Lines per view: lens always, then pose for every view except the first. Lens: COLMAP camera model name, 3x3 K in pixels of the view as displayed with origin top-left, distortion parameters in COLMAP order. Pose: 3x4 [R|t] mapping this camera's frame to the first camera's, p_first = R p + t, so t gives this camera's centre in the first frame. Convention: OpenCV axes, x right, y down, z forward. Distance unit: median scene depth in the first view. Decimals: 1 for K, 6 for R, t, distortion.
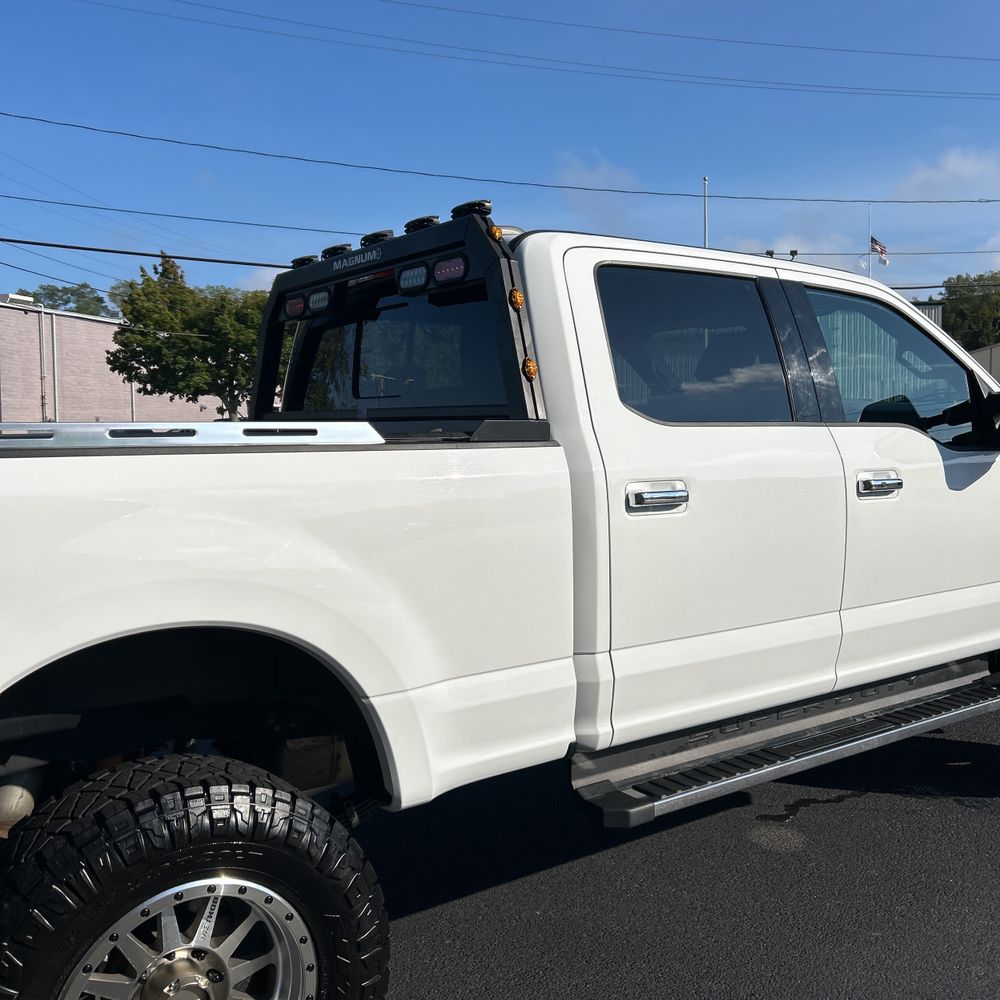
lens RADIAL K [[1006.3, 0, 498.9], [0, 1006.3, 499.3], [0, 0, 1]] dist [0.043385, 0.000000]
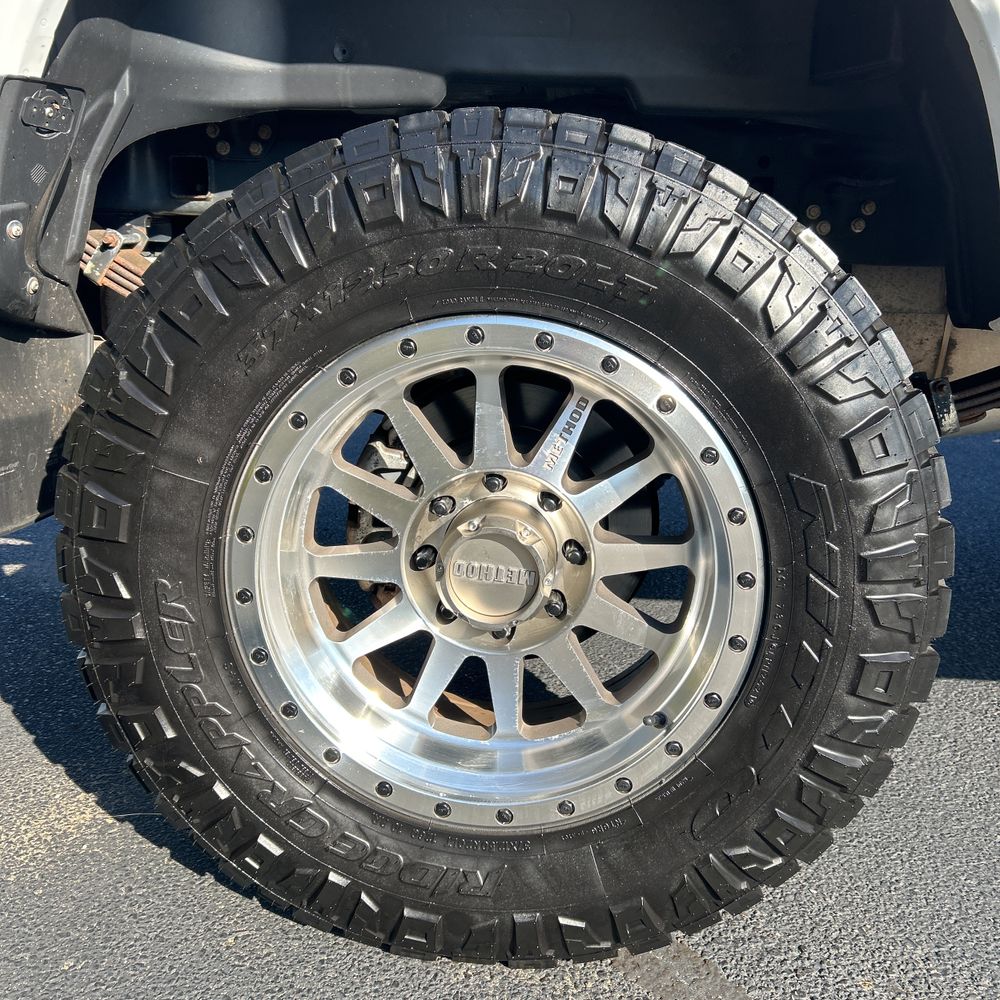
lens RADIAL K [[1006.3, 0, 503.0], [0, 1006.3, 495.4], [0, 0, 1]] dist [0.043385, 0.000000]
pose [[0.777809, 0.179363, -0.602363, -0.005111], [-0.077715, 0.978506, 0.191016, 0.350016], [0.623677, -0.101761, 0.775030, 0.594637]]
